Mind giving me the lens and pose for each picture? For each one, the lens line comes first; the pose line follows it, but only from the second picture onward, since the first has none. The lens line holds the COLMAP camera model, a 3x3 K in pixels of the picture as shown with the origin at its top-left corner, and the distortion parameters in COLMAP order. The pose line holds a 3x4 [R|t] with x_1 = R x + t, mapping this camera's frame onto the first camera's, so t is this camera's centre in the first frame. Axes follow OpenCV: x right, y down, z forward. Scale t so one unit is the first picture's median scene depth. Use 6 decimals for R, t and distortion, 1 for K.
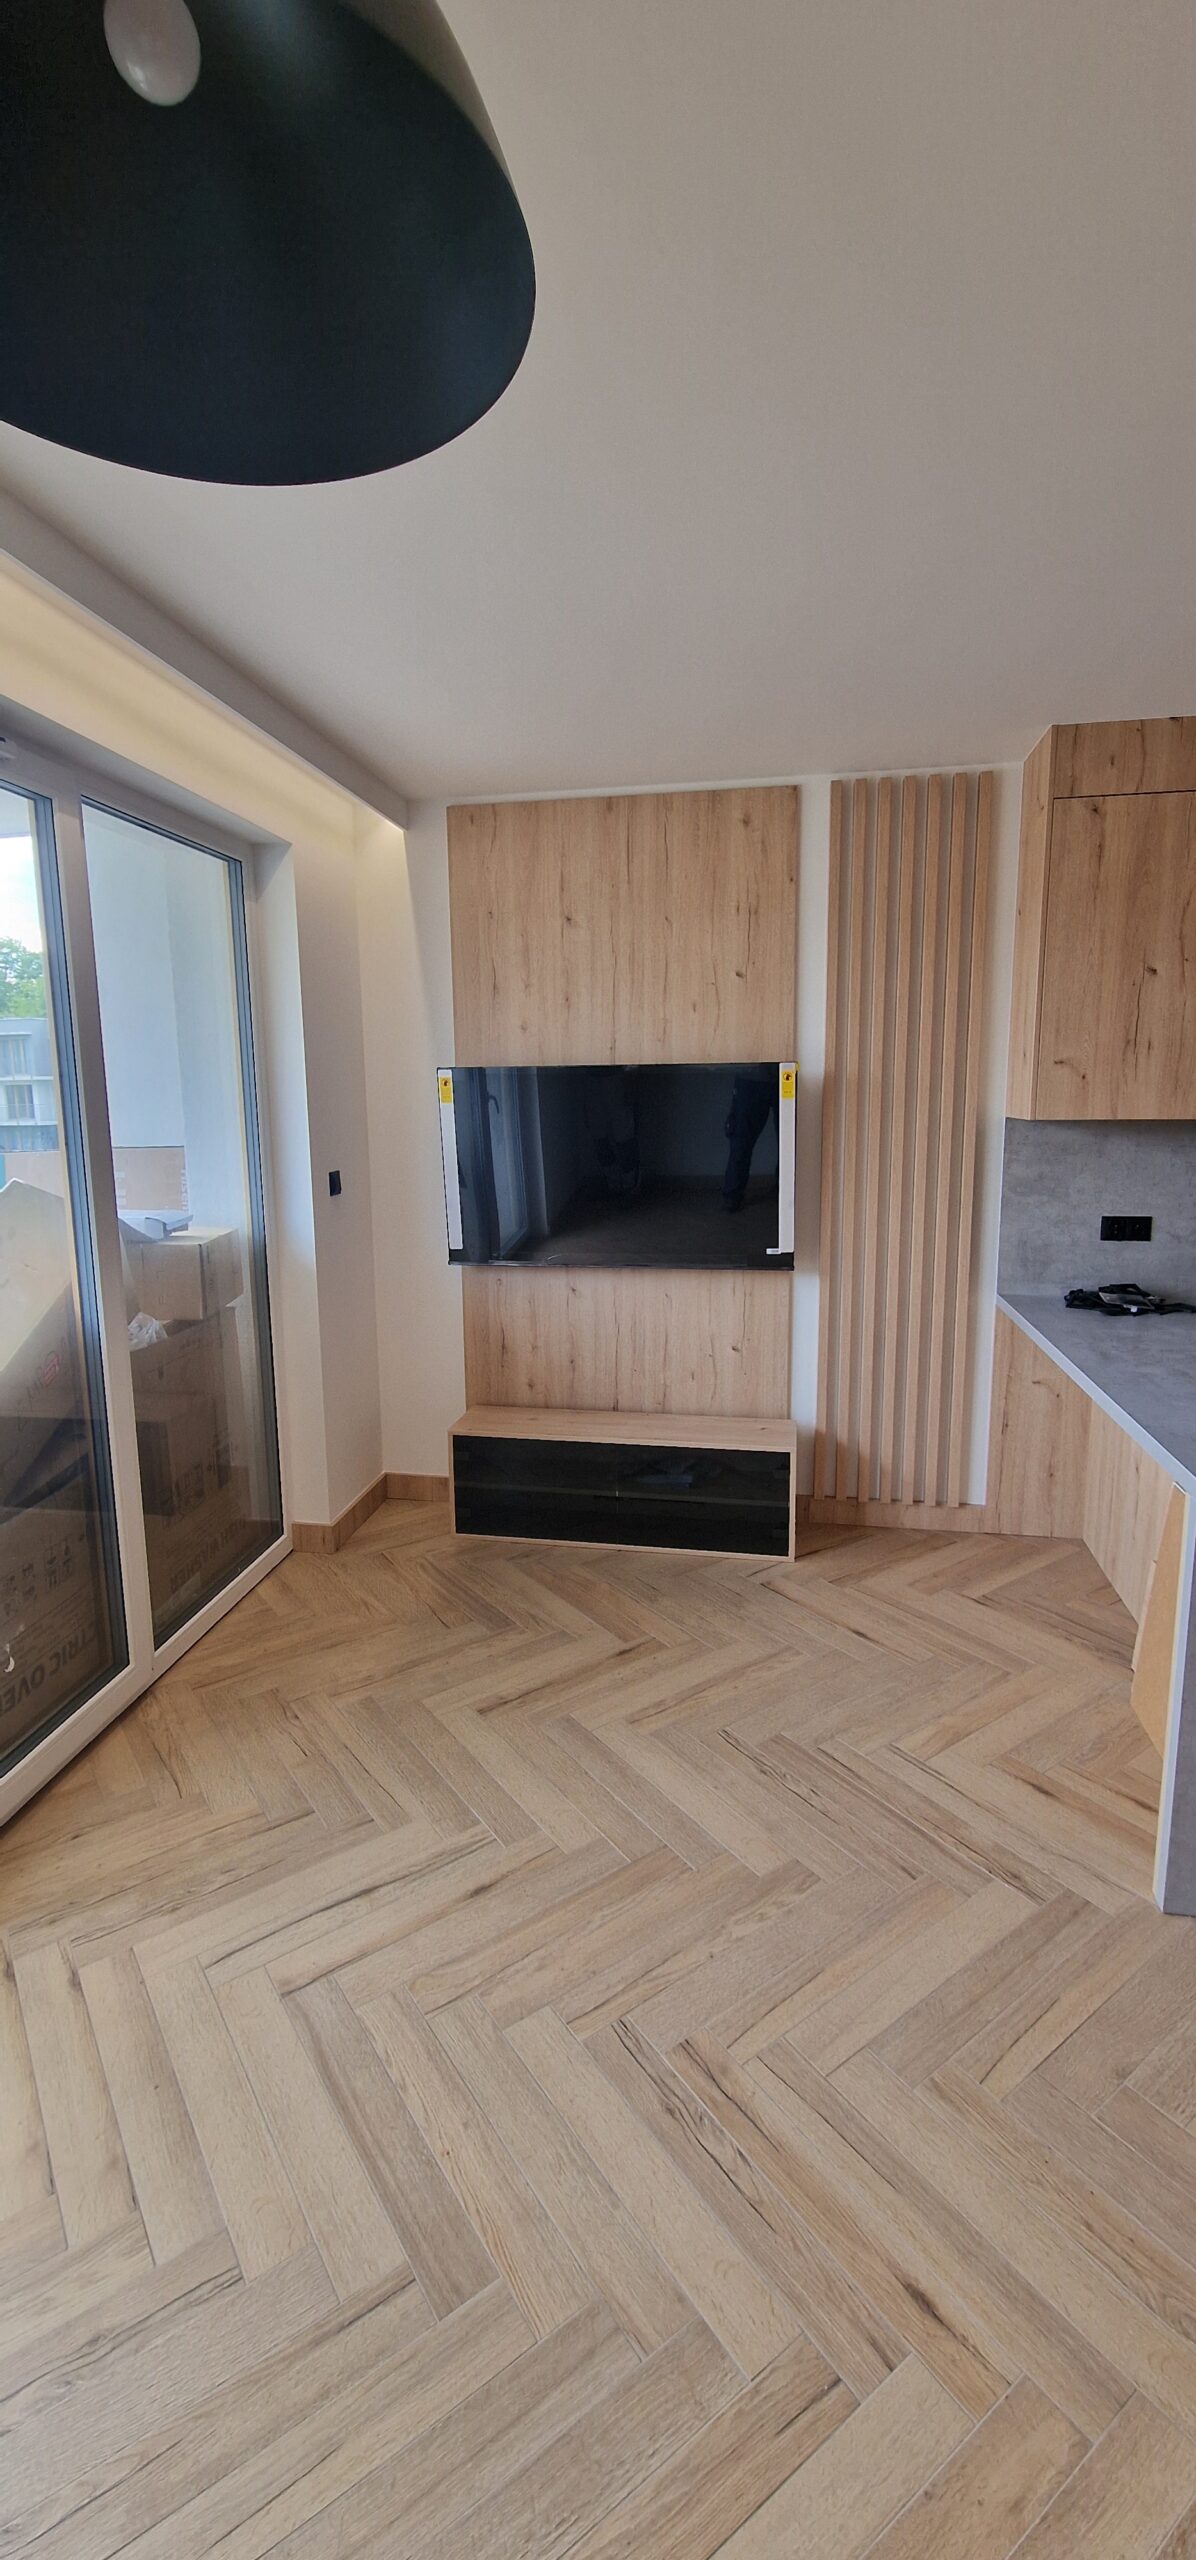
lens RADIAL K [[1048.3, 0, 589.2], [0, 1048.3, 1254.2], [0, 0, 1]] dist [0.000805, -0.005440]
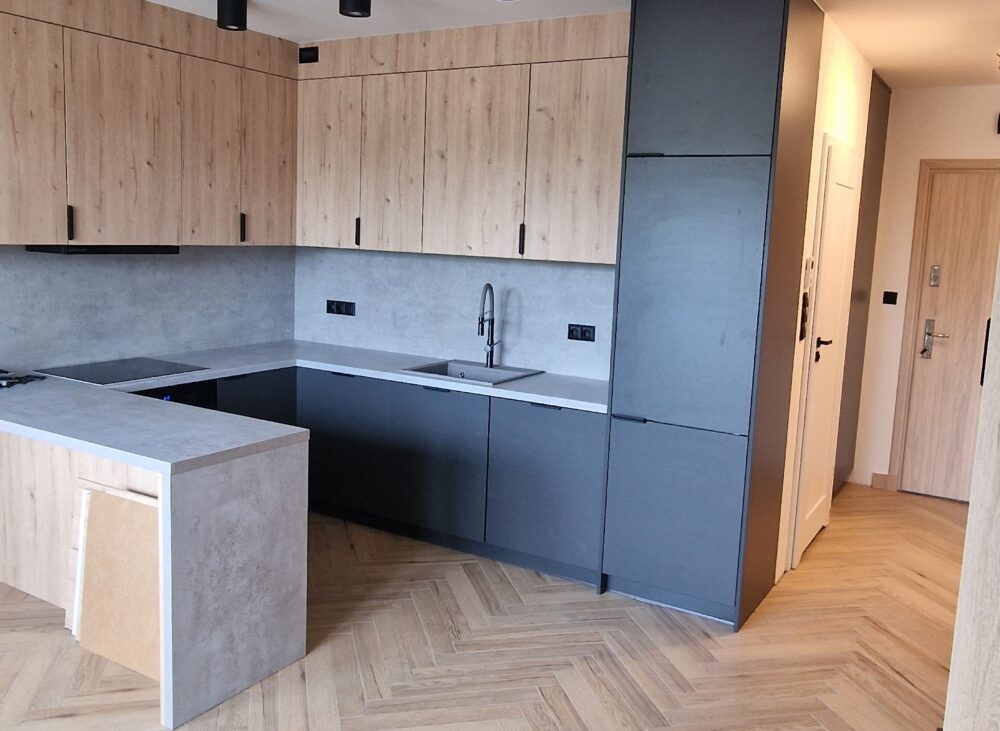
lens RADIAL K [[876.2, 0, 493.0], [0, 876.2, 345.0], [0, 0, 1]] dist [-0.013743, 0.020017]
pose [[0.365015, -0.097458, 0.925887, -0.321755], [0.104671, 0.992496, 0.063205, -0.002710], [-0.925099, 0.073843, 0.372477, -0.013991]]
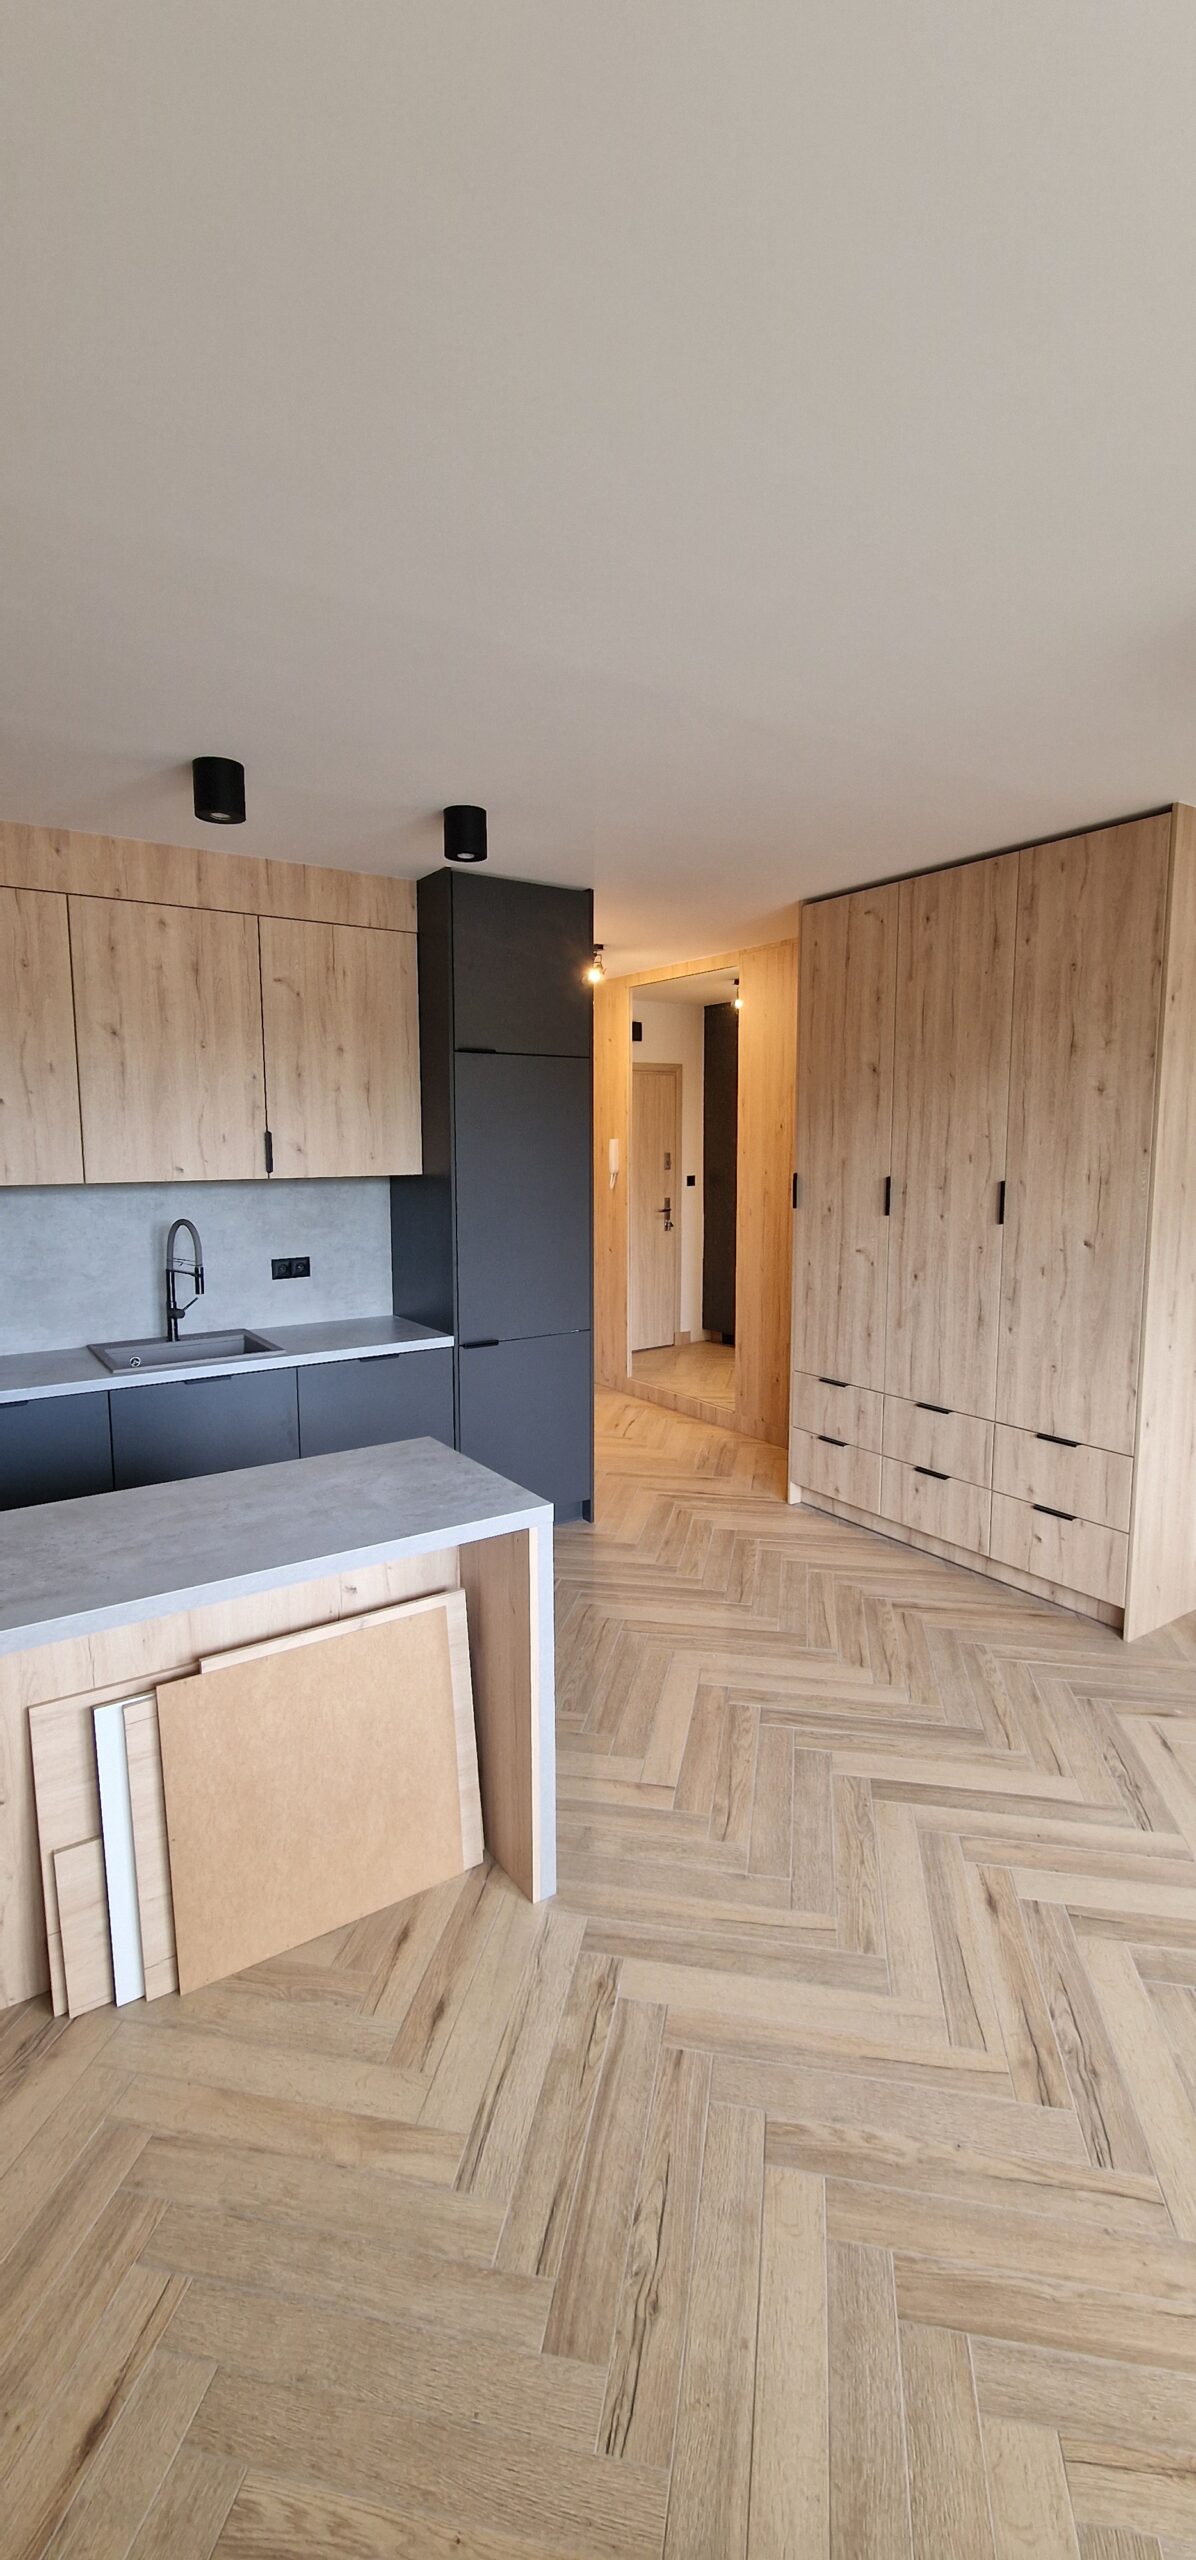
lens RADIAL K [[1048.3, 0, 593.6], [0, 1048.3, 1257.3], [0, 0, 1]] dist [0.000805, -0.005440]
pose [[-0.691045, -0.069498, 0.719463, -0.159435], [0.125606, 0.968677, 0.214215, -0.176059], [-0.711815, 0.238401, -0.660670, 1.037438]]
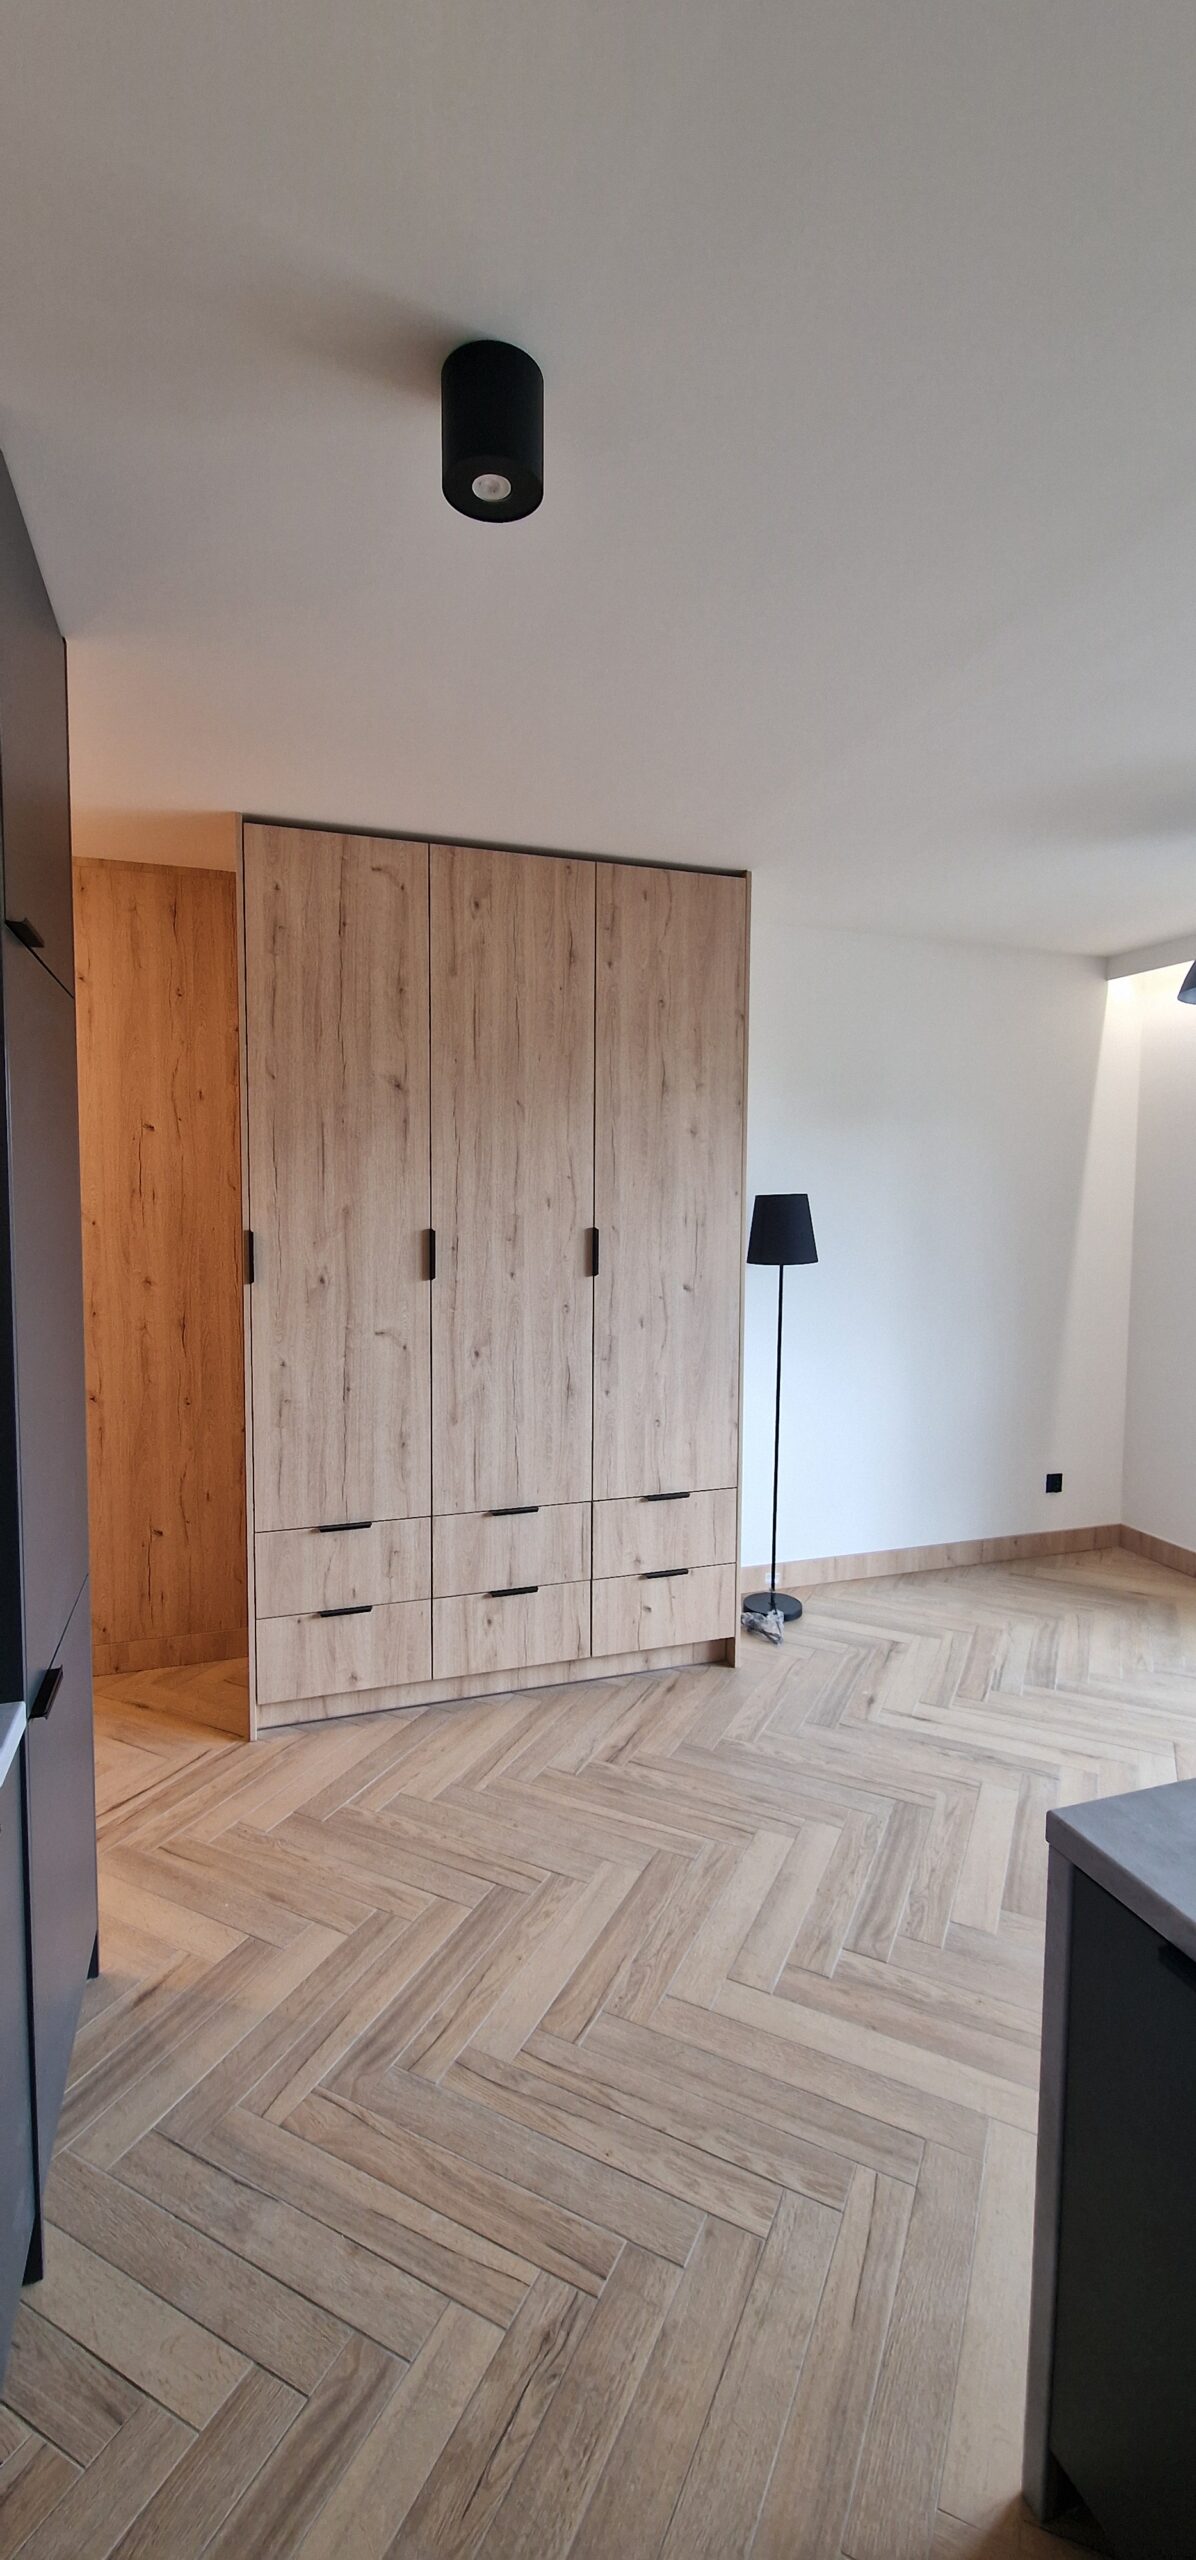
lens RADIAL K [[1048.3, 0, 591.2], [0, 1048.3, 1256.6], [0, 0, 1]] dist [0.000805, -0.005440]
pose [[-0.880193, 0.036578, -0.473205, 0.899254], [-0.072829, 0.974808, 0.210819, -0.140366], [0.468995, 0.220025, -0.855355, 0.803846]]
